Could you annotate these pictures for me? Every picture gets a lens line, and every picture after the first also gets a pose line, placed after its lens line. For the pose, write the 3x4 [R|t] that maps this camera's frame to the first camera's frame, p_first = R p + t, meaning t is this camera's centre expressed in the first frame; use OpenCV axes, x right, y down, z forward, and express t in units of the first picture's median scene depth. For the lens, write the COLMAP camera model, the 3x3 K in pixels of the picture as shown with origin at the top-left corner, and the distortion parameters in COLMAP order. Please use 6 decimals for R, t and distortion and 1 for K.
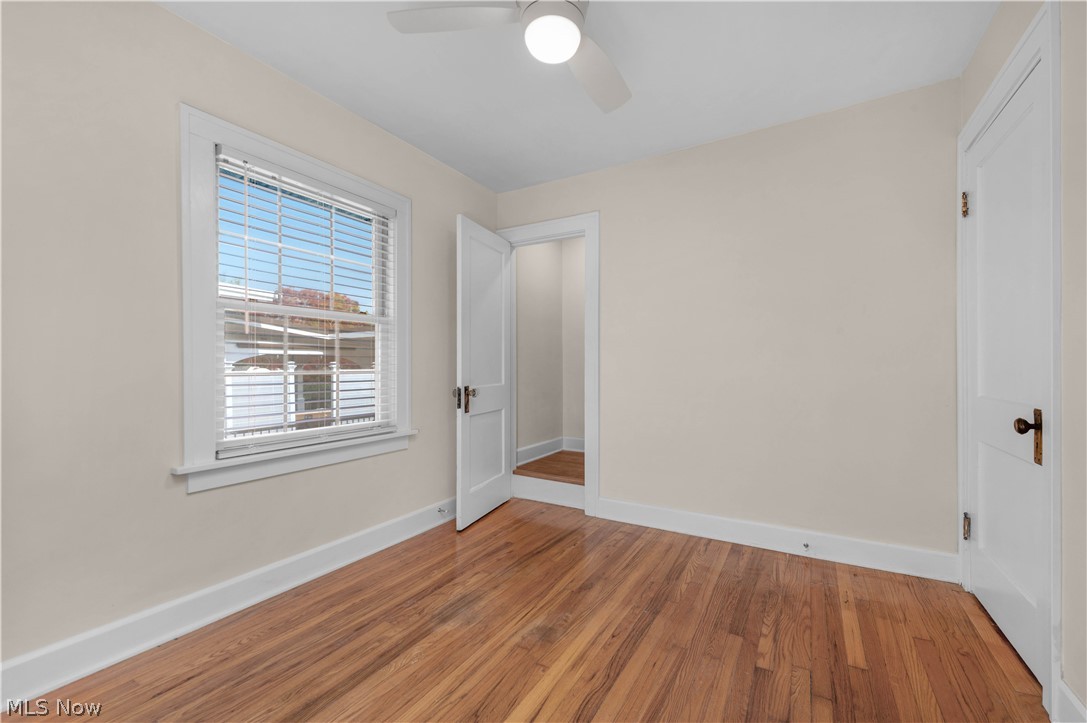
lens RADIAL K [[433.7, 0, 561.3], [0, 433.7, 366.1], [0, 0, 1]] dist [0.010894, -0.002704]
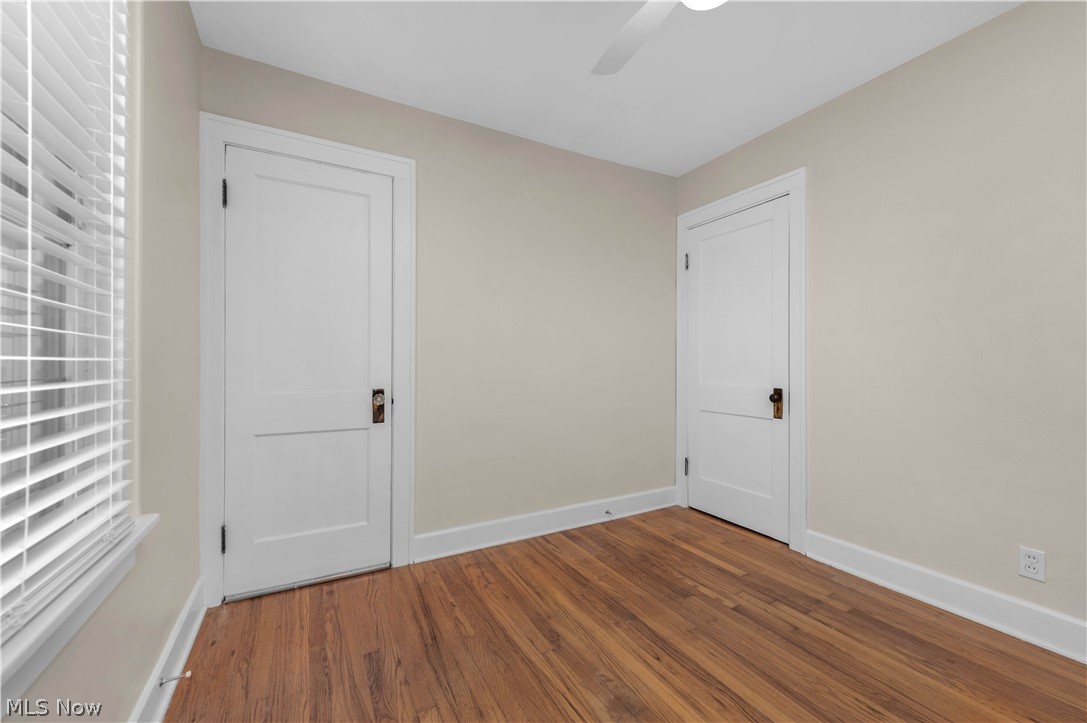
lens RADIAL K [[433.7, 0, 545.1], [0, 433.7, 362.5], [0, 0, 1]] dist [0.010894, -0.002704]
pose [[0.527995, -0.000157, 0.849248, -0.625939], [0.000961, 0.999999, -0.000412, -0.006453], [-0.849247, 0.001034, 0.527995, 0.564235]]
